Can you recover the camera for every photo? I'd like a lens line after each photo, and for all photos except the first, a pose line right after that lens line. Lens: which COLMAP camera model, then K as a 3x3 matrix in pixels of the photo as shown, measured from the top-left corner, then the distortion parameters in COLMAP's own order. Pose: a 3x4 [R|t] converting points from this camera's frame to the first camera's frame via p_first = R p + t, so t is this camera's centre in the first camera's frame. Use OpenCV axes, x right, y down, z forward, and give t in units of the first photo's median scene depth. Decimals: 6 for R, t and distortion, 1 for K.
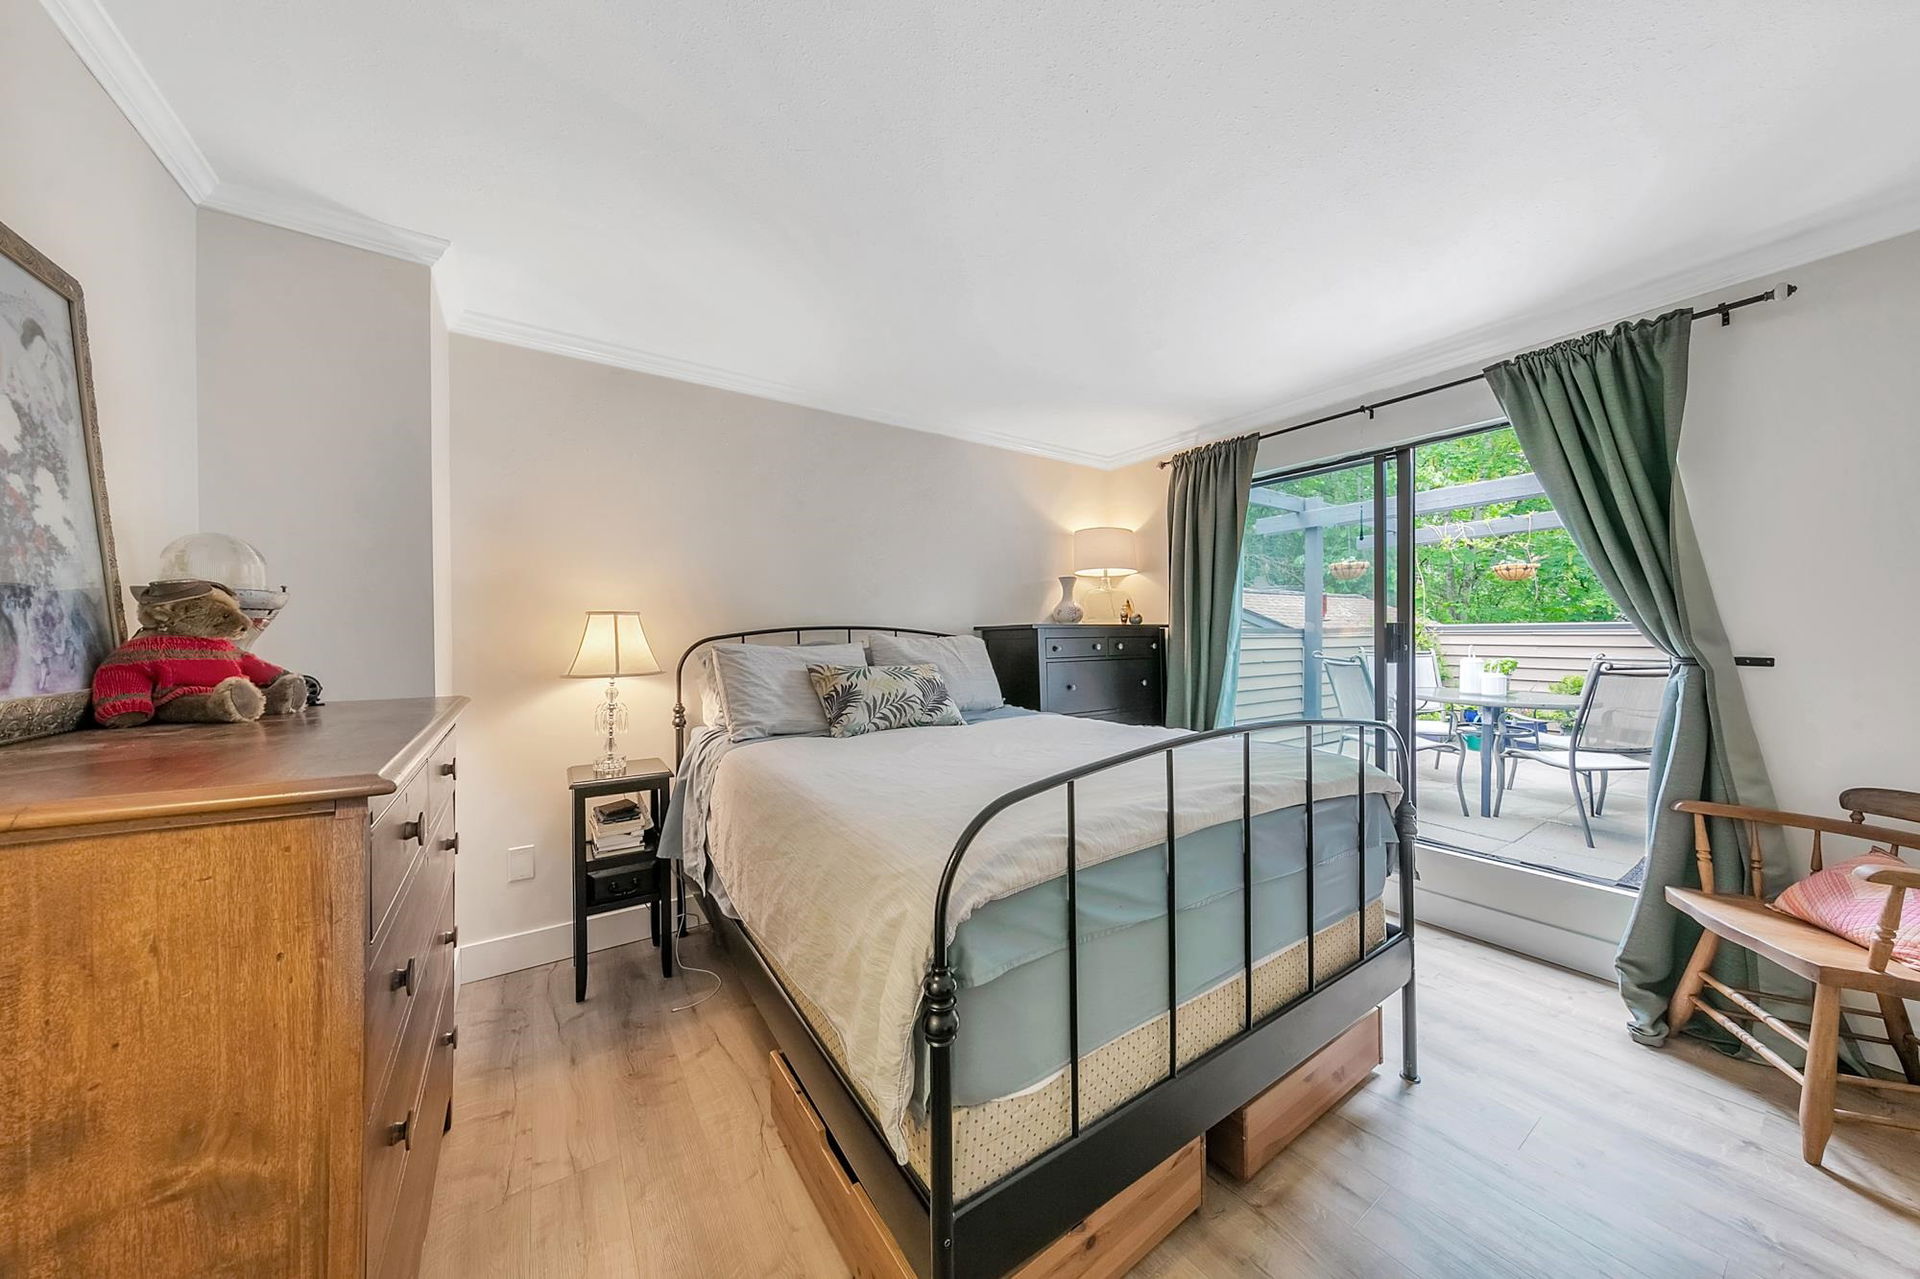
lens RADIAL K [[616.3, 0, 925.5], [0, 616.3, 631.3], [0, 0, 1]] dist [0.006886, 0.000131]
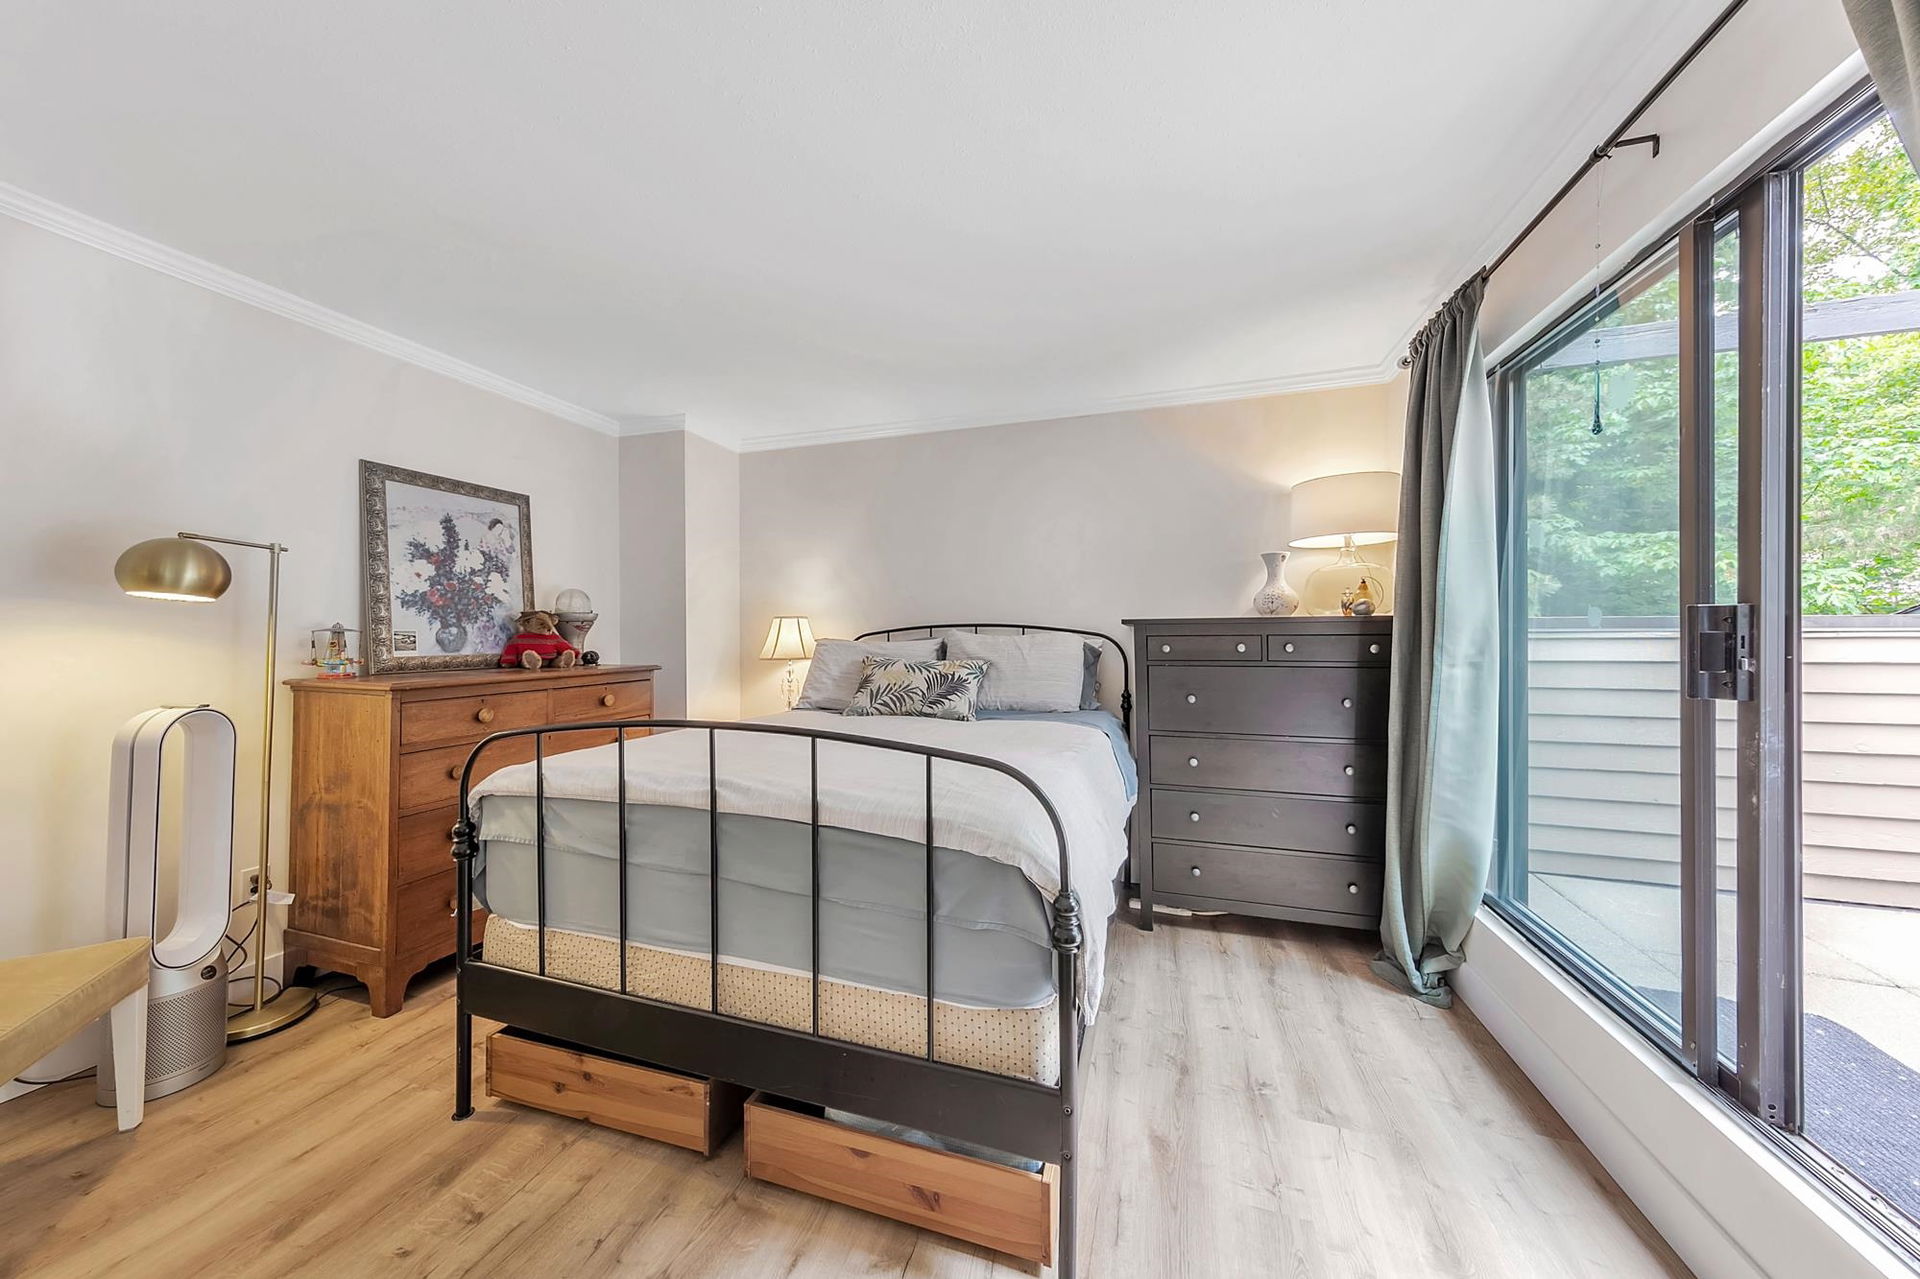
lens RADIAL K [[616.3, 0, 967.6], [0, 616.3, 637.3], [0, 0, 1]] dist [0.006886, 0.000131]
pose [[0.635618, 0.004997, -0.771988, 0.909713], [0.006064, 0.999916, 0.011466, 0.003372], [0.771980, -0.011969, 0.635534, 0.389587]]
